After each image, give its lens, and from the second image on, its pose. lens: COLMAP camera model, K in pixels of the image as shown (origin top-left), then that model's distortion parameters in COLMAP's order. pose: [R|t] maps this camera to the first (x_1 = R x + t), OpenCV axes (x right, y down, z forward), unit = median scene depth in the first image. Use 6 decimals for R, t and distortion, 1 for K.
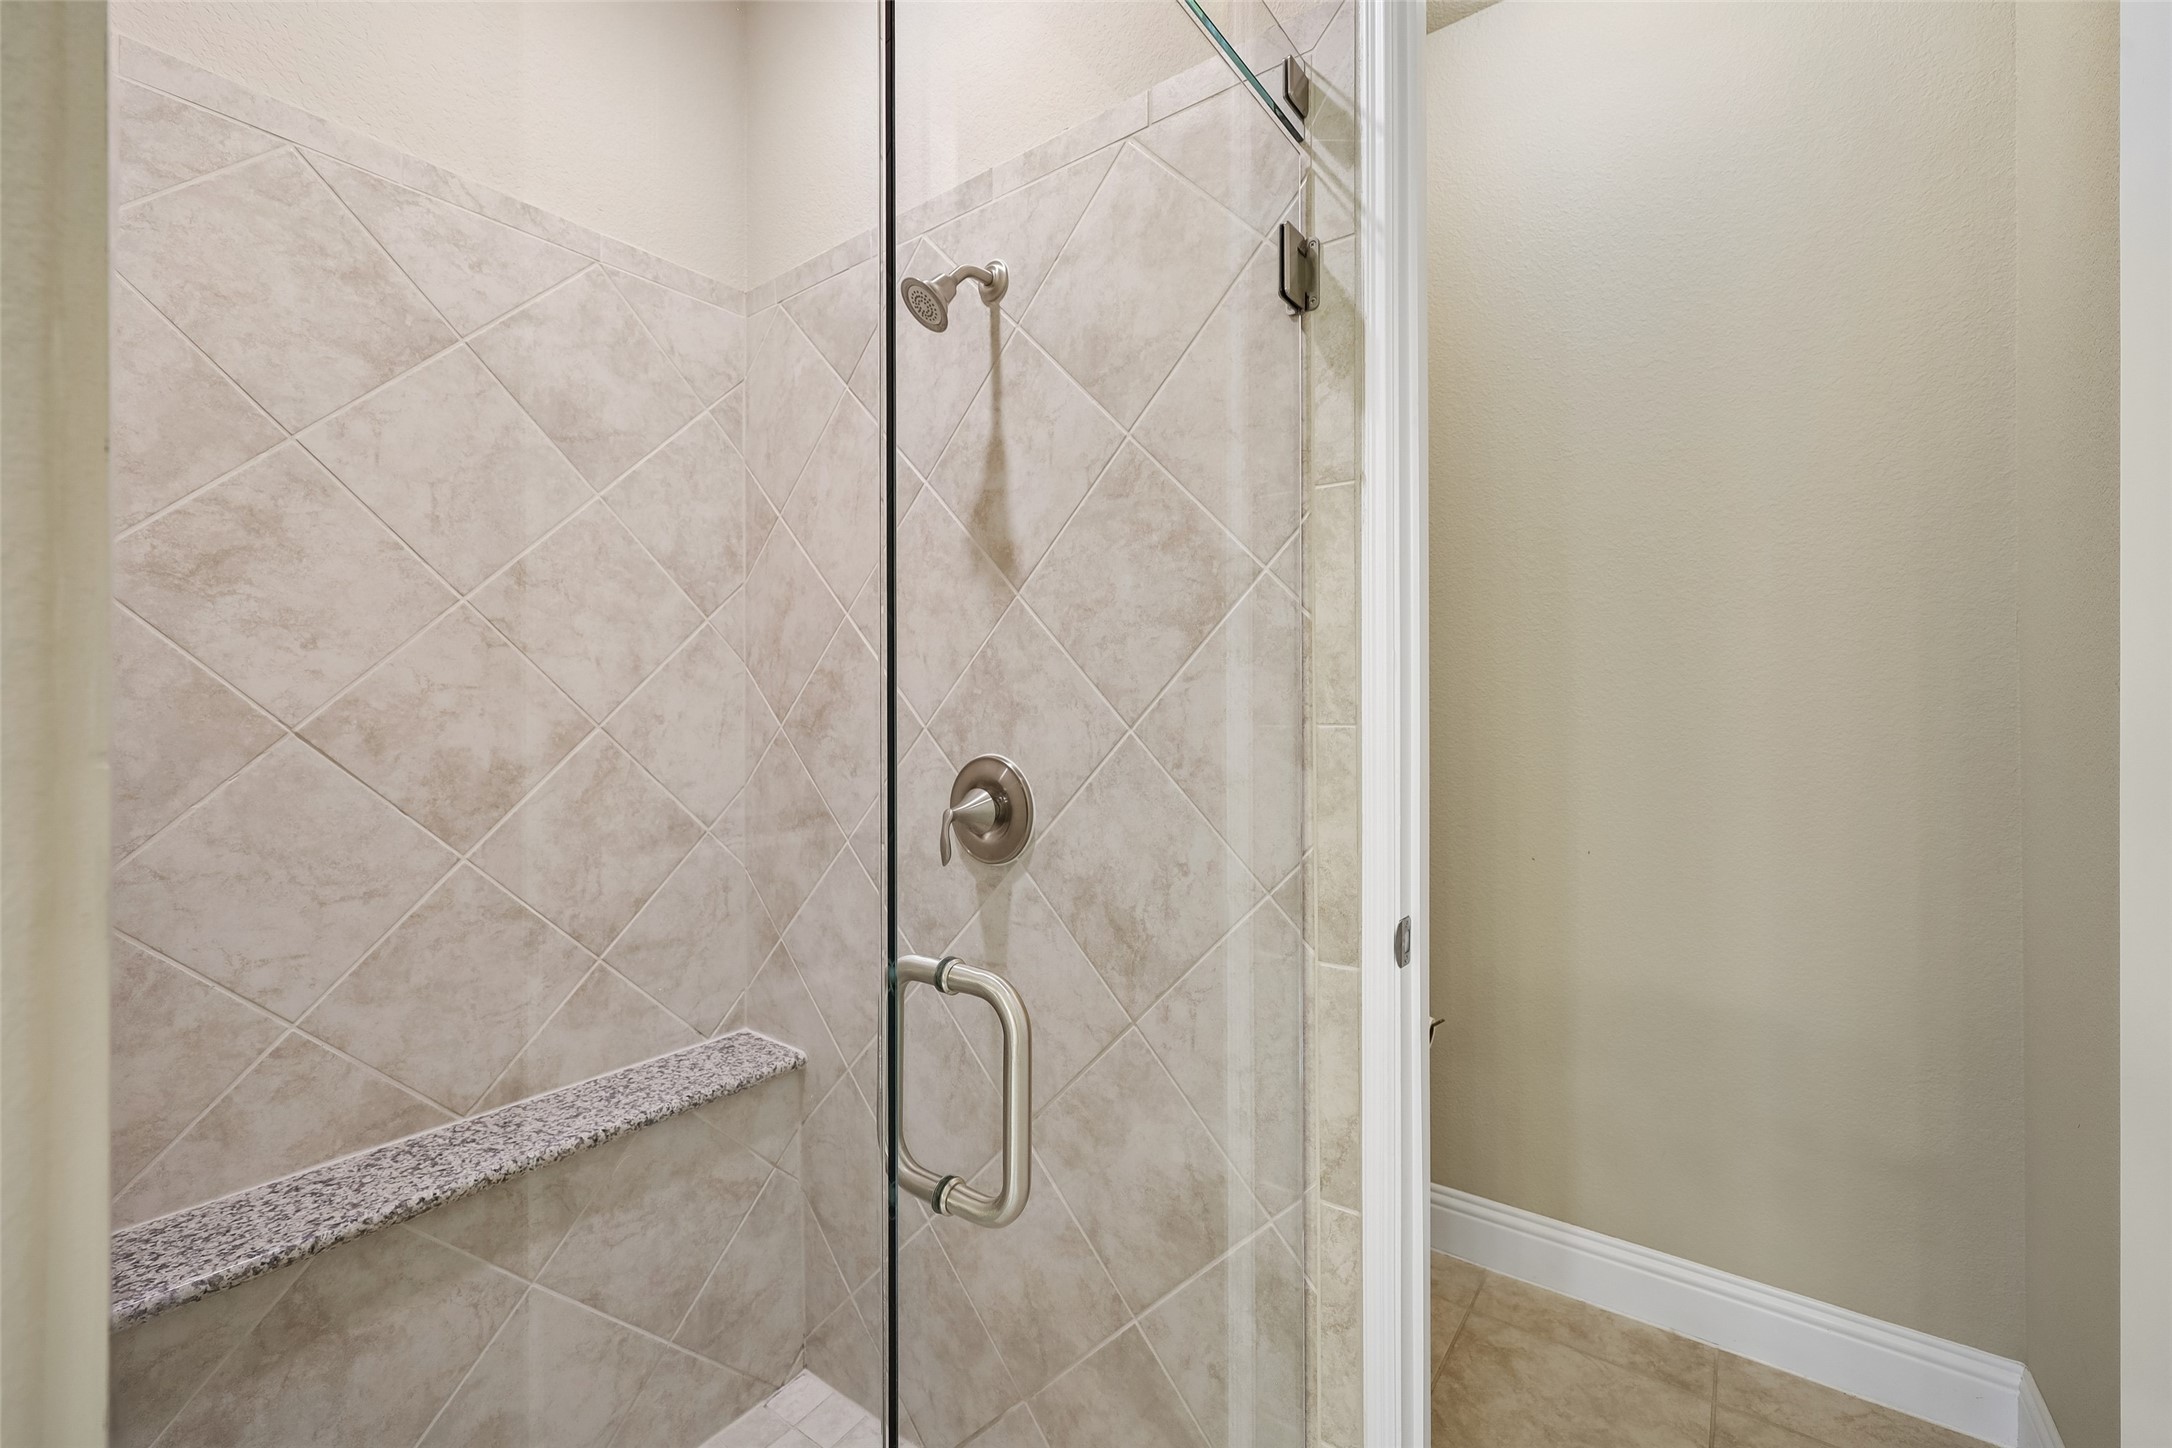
lens RADIAL K [[880.6, 0, 1084.0], [0, 880.6, 711.8], [0, 0, 1]] dist [-0.001005, -0.000092]
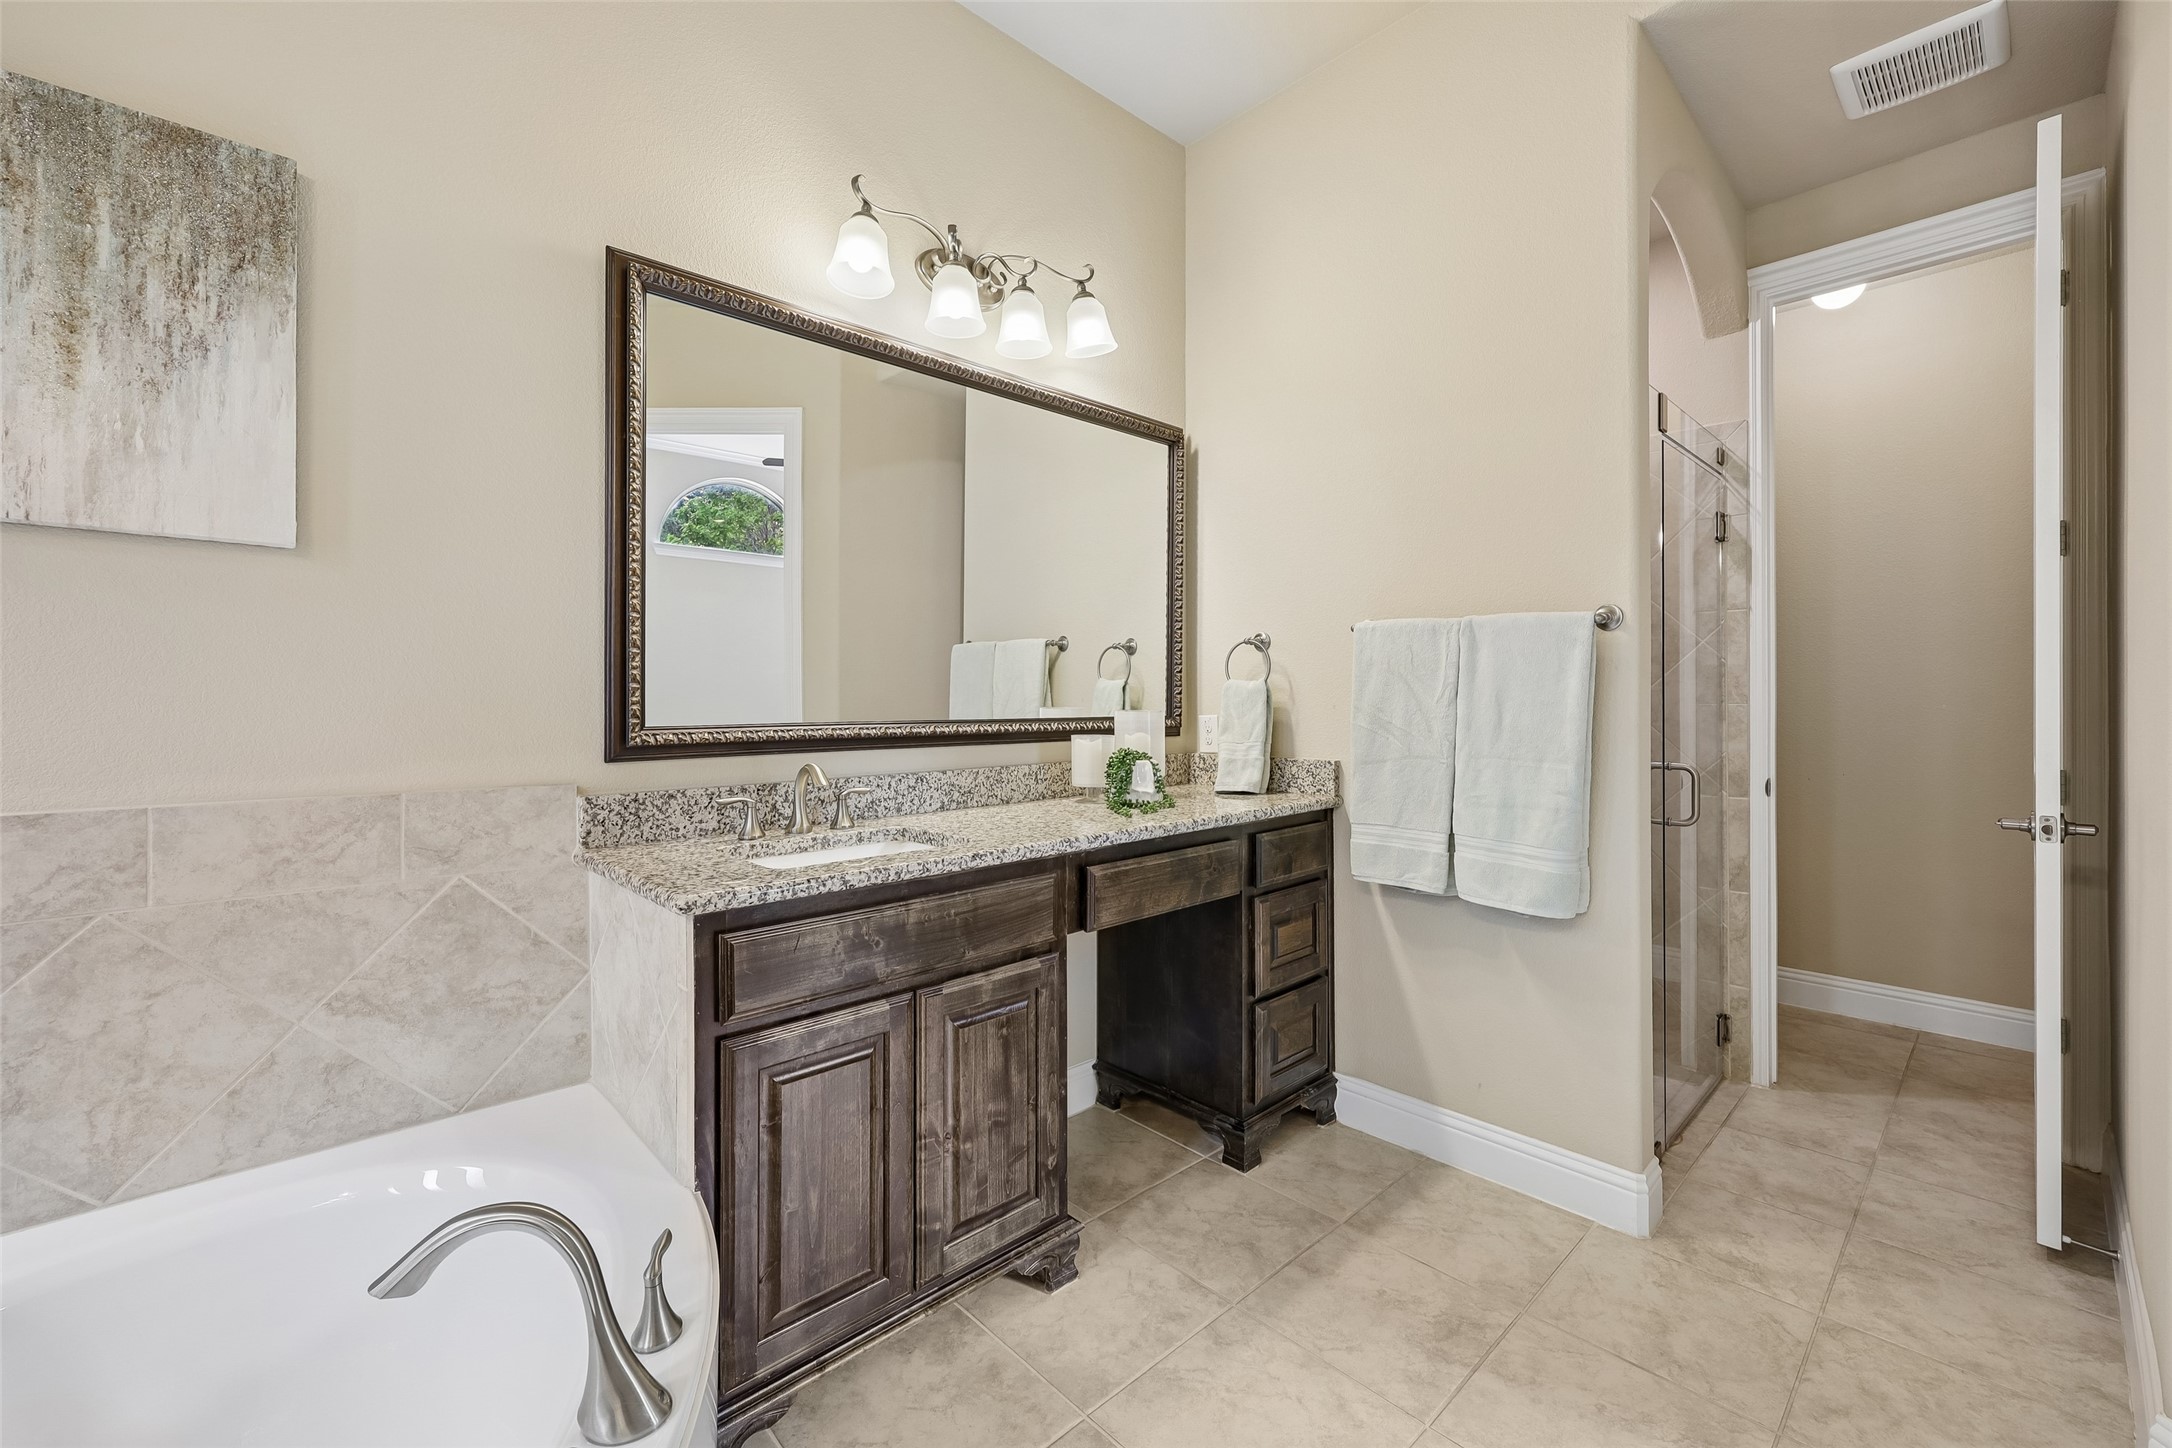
lens RADIAL K [[880.6, 0, 1083.1], [0, 880.6, 701.5], [0, 0, 1]] dist [-0.001005, -0.000092]
pose [[0.984120, 0.000110, -0.177502, -1.126970], [0.000109, 0.999999, 0.001223, 0.004556], [0.177502, -0.001223, 0.984120, -1.848895]]
